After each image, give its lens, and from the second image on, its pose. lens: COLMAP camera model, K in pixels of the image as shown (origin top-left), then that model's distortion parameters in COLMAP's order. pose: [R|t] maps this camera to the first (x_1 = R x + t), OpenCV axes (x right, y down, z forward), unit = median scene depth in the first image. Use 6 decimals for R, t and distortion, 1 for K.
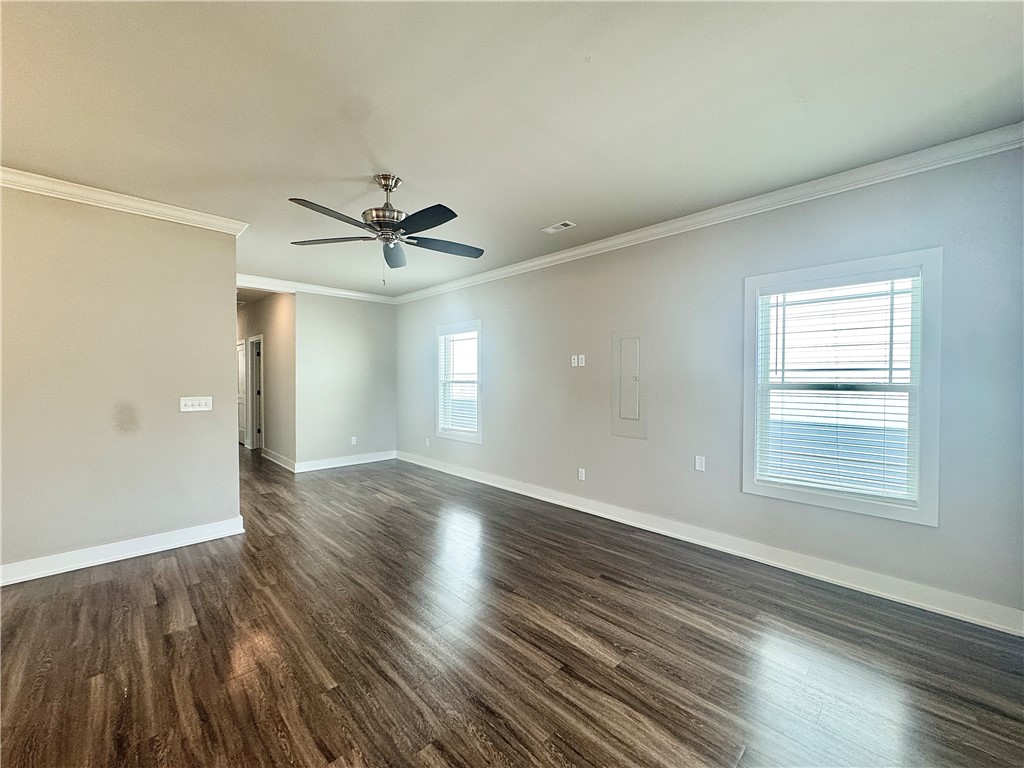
lens RADIAL K [[408.5, 0, 508.7], [0, 408.5, 384.9], [0, 0, 1]] dist [-0.000575, 0.000075]
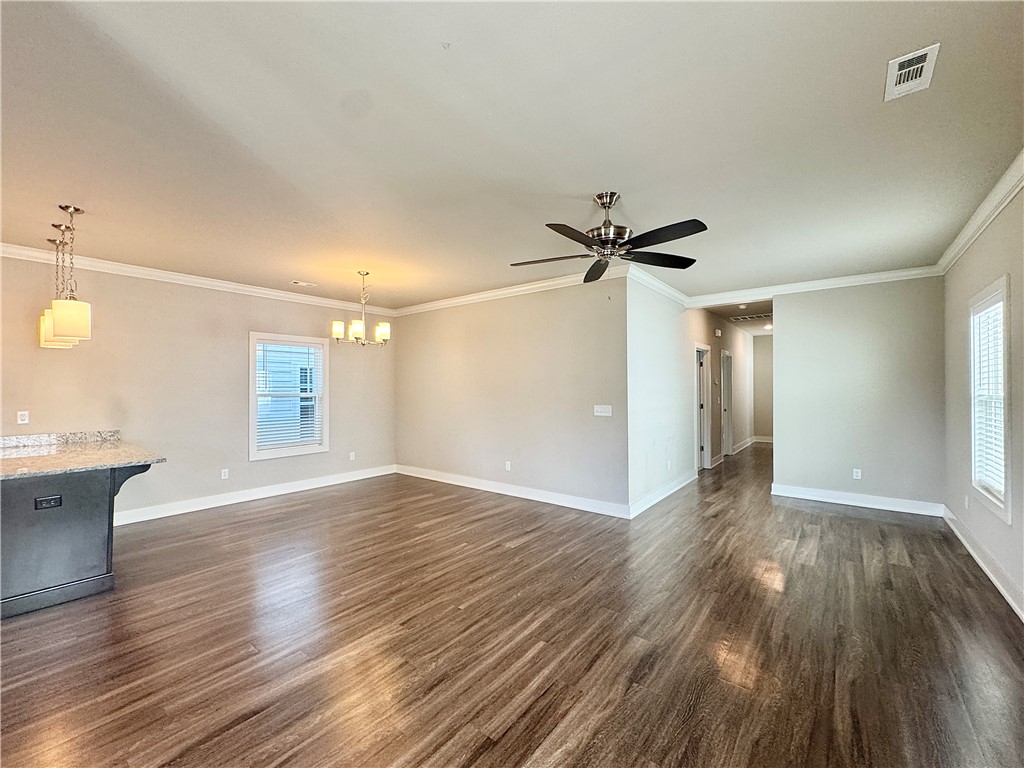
lens RADIAL K [[415.6, 0, 513.5], [0, 415.6, 387.9], [0, 0, 1]] dist [-0.000457, -0.000029]
pose [[0.134728, -0.003124, -0.990878, 0.725107], [-0.012693, 0.999908, -0.004878, -0.024063], [0.990801, 0.013235, 0.134676, 0.671089]]
